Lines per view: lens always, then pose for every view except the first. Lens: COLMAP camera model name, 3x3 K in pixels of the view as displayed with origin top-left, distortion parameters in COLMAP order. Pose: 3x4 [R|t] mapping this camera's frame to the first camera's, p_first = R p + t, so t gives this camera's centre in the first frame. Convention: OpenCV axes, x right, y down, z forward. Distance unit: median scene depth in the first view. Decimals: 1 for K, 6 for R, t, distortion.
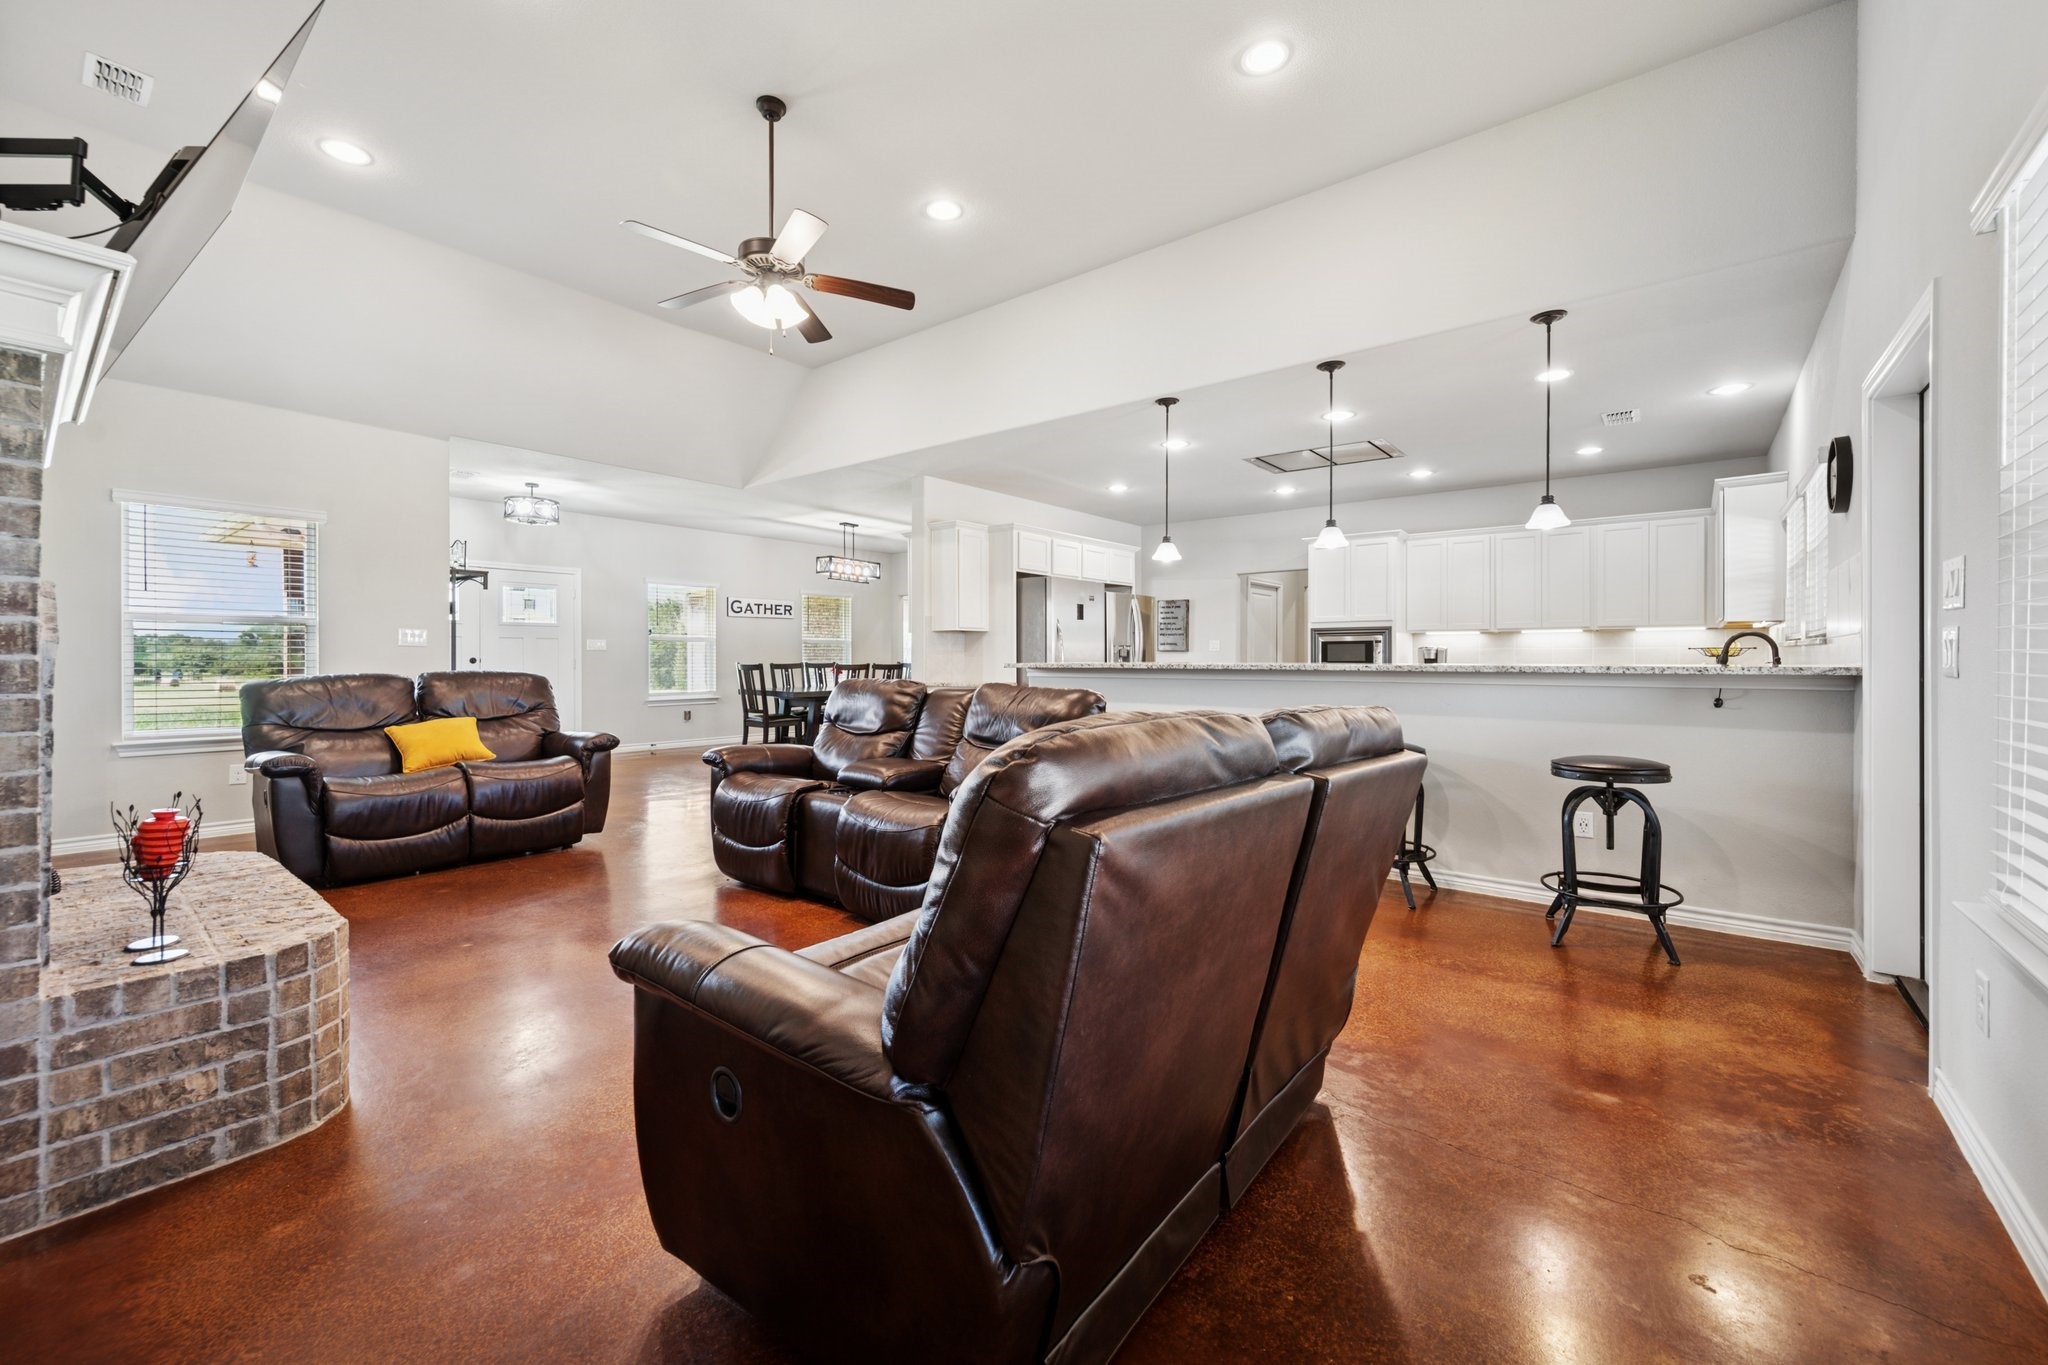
lens RADIAL K [[815.4, 0, 1022.9], [0, 815.4, 642.7], [0, 0, 1]] dist [-0.000025, 0.000119]
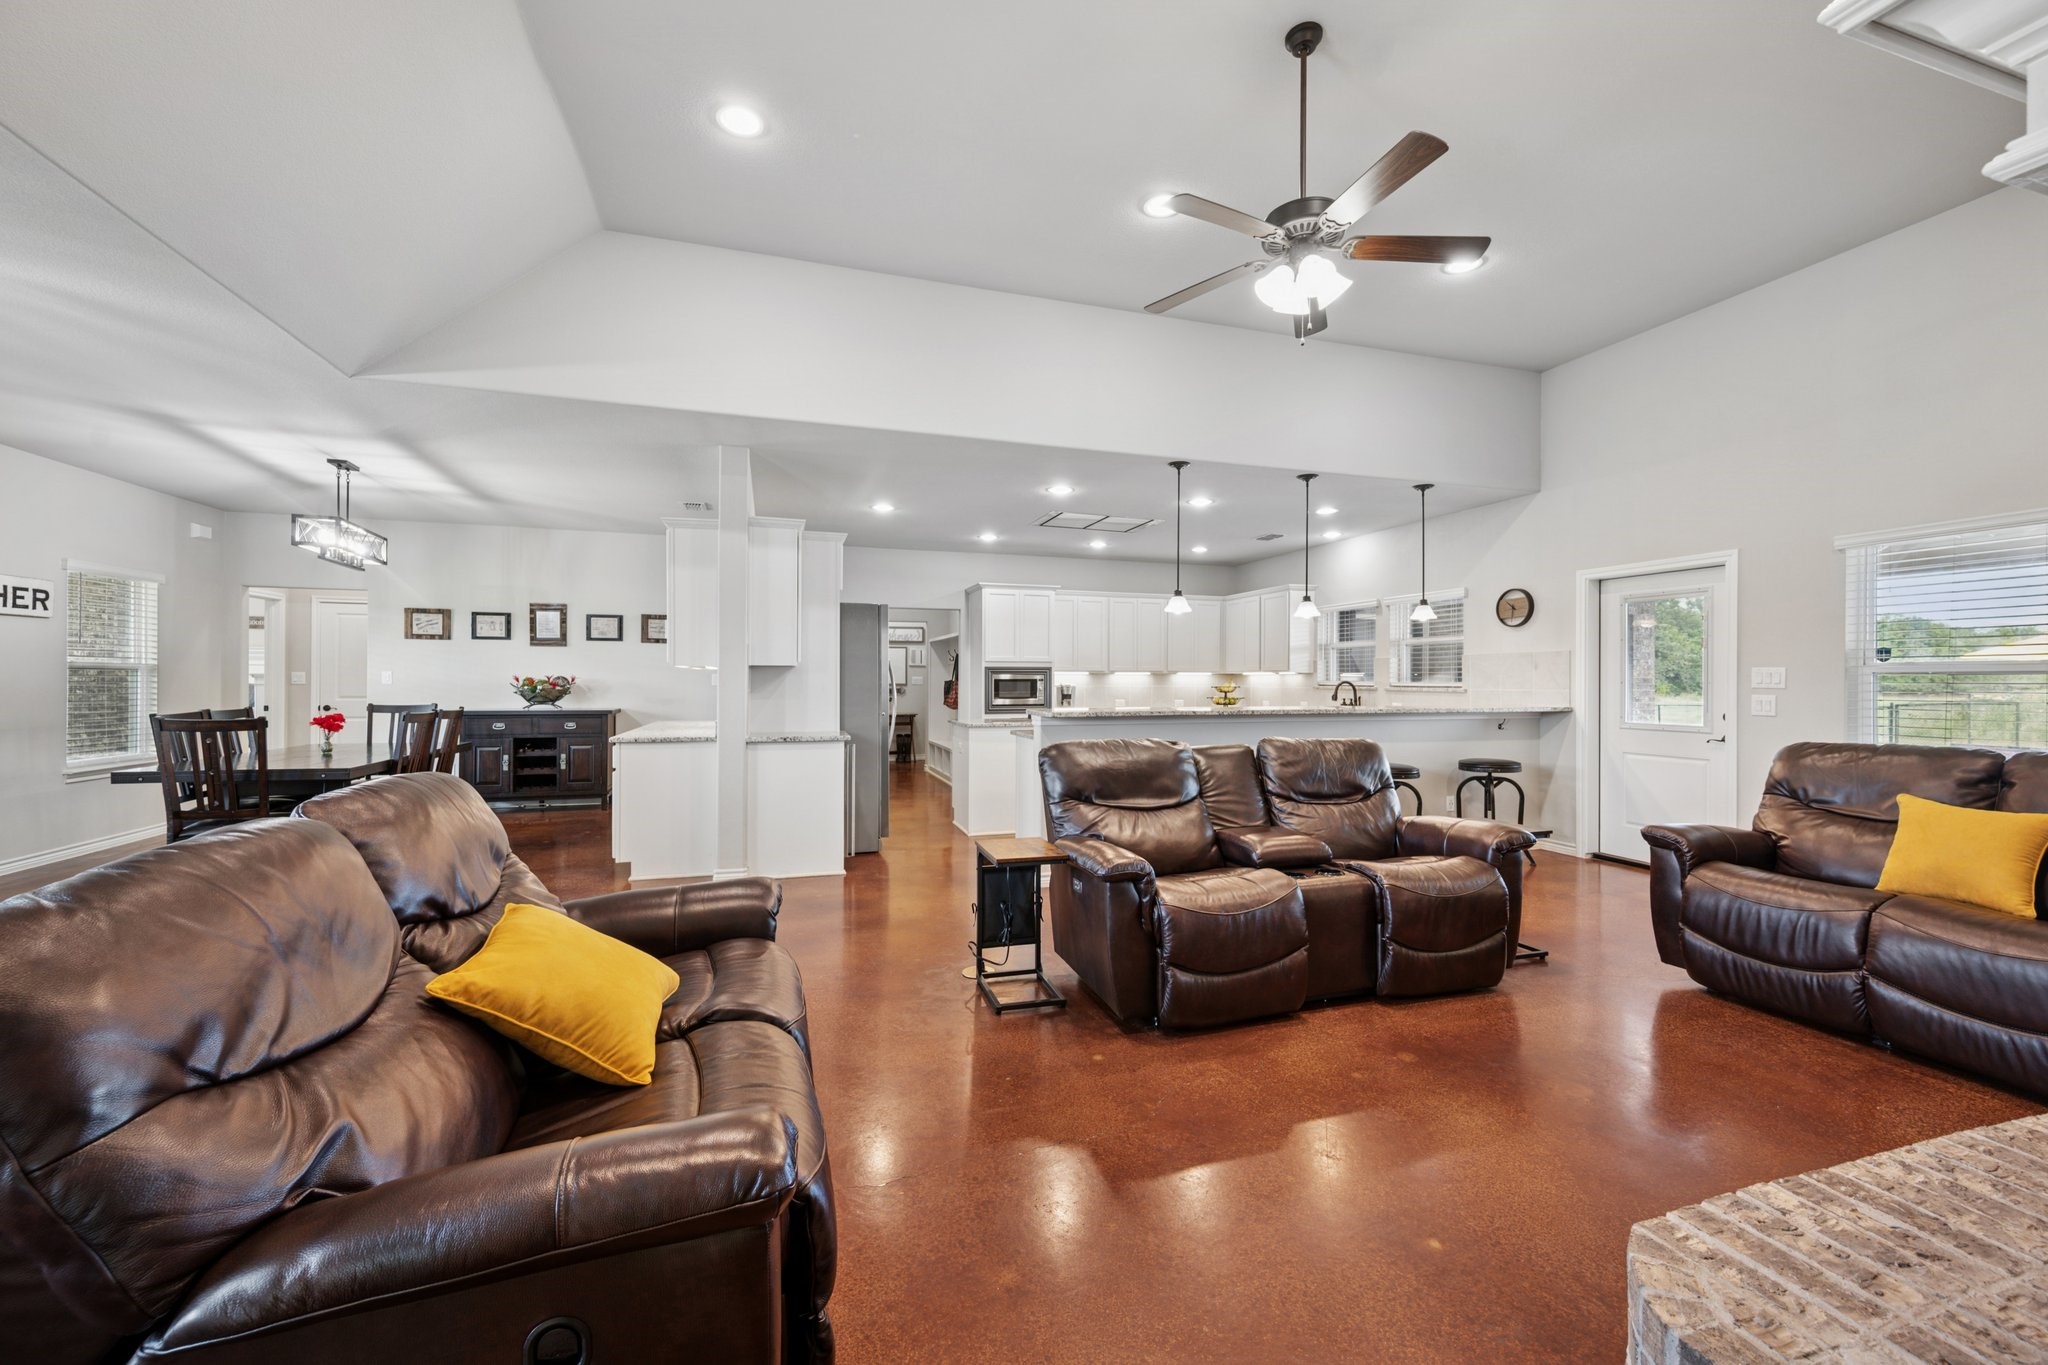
lens RADIAL K [[815.4, 0, 1025.9], [0, 815.4, 679.5], [0, 0, 1]] dist [-0.000025, 0.000119]
pose [[0.549981, 0.003128, 0.835171, -0.527911], [-0.018007, 0.999805, 0.008113, -0.010640], [-0.834983, -0.019501, 0.549930, 0.359915]]
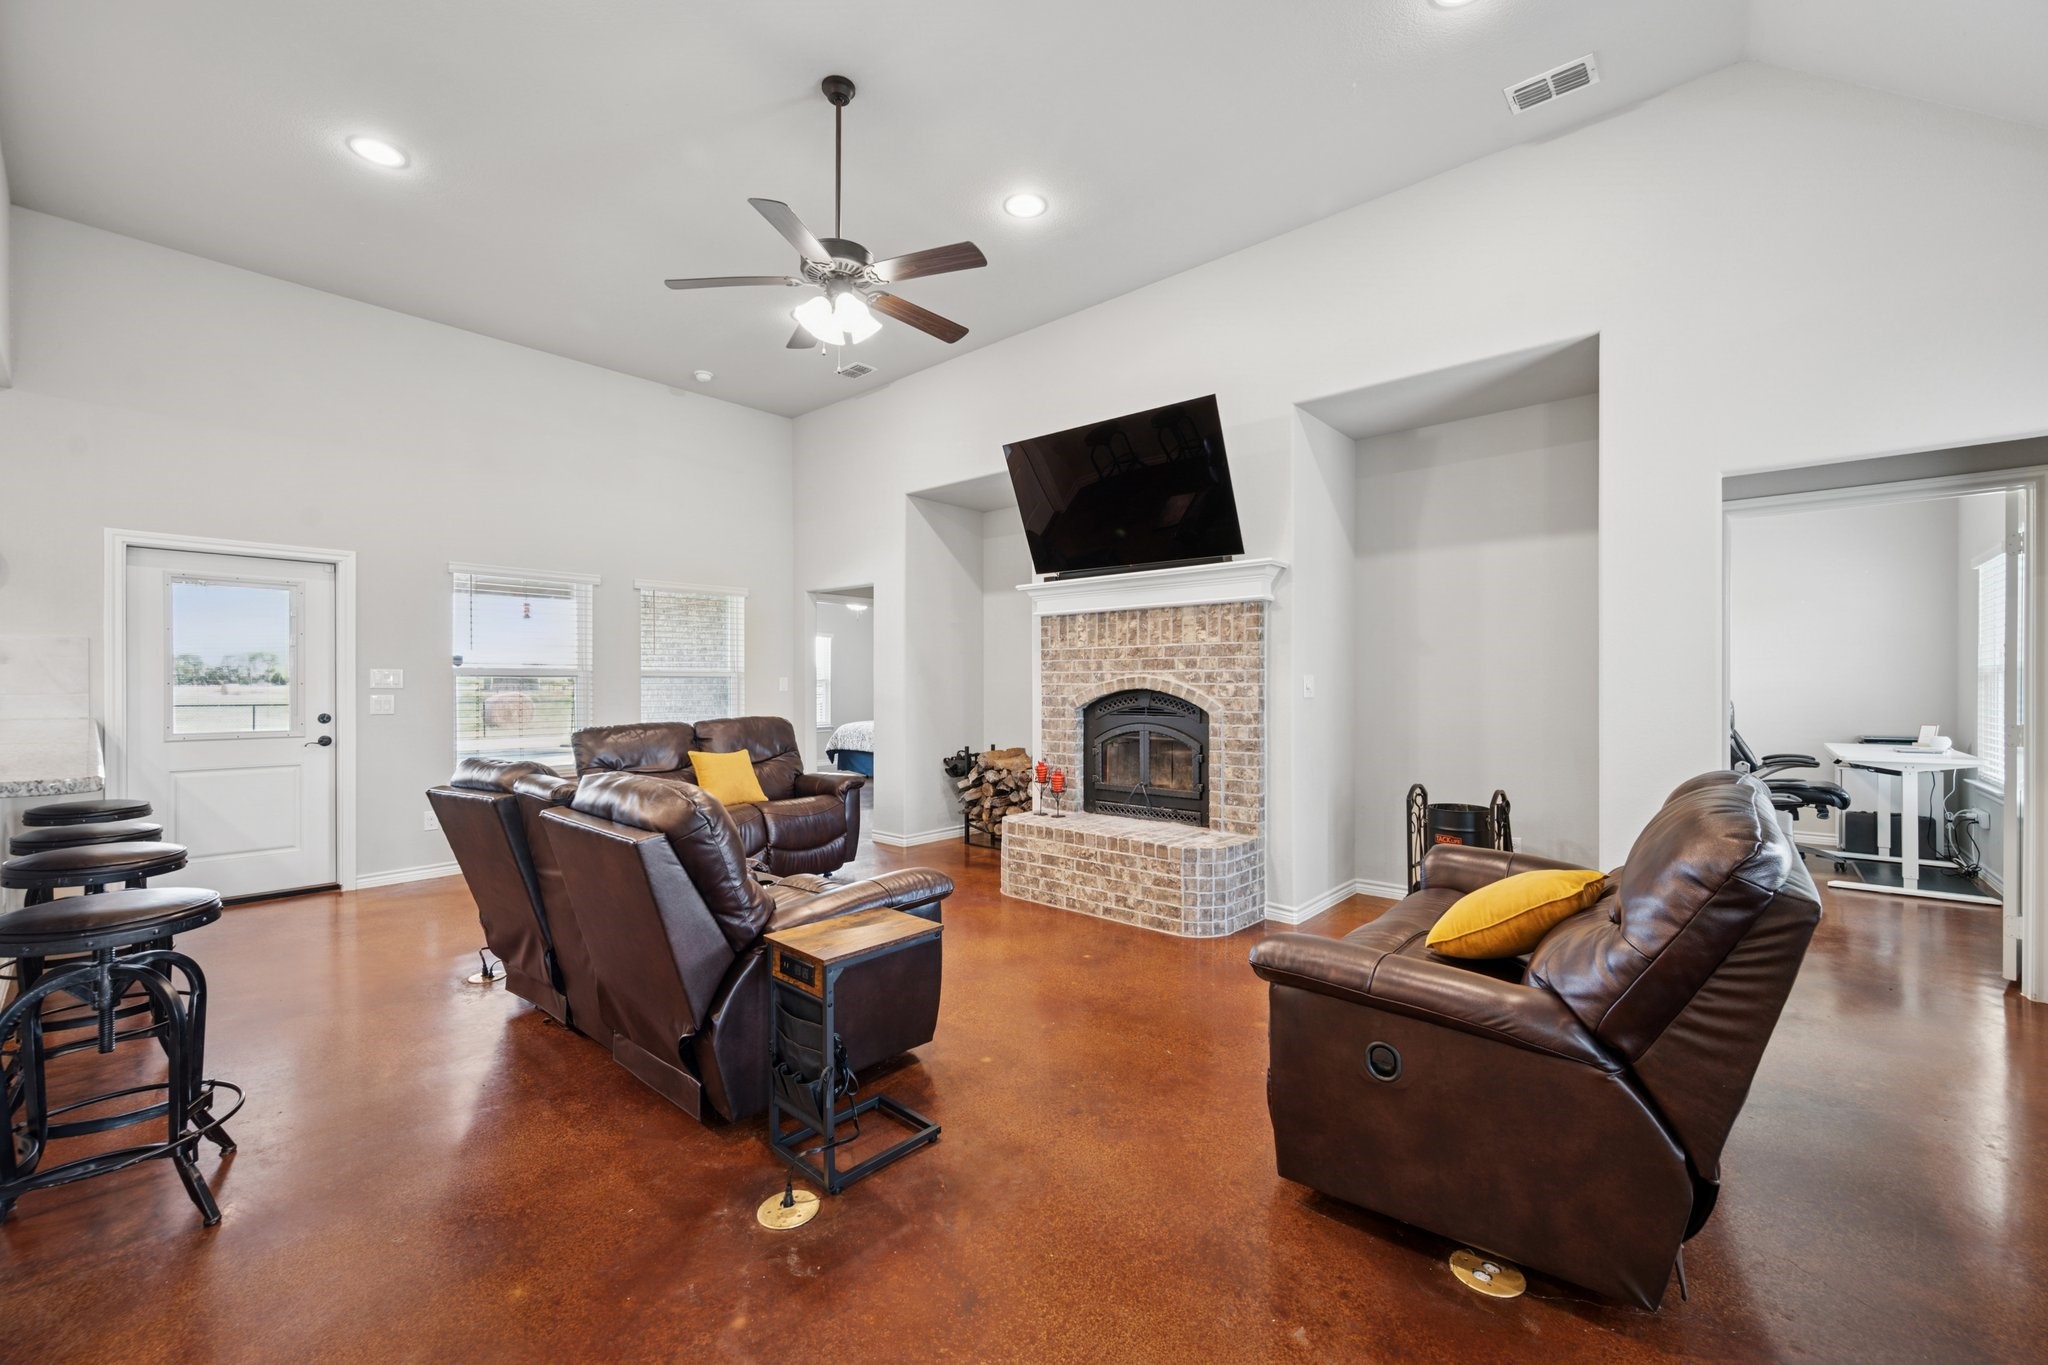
lens RADIAL K [[815.4, 0, 1018.3], [0, 815.4, 697.9], [0, 0, 1]] dist [-0.000025, 0.000119]
pose [[-0.999130, -0.000963, 0.041698, -0.251448], [-0.001023, 0.999998, -0.001431, -0.001139], [-0.041696, -0.001473, -0.999129, 0.862263]]
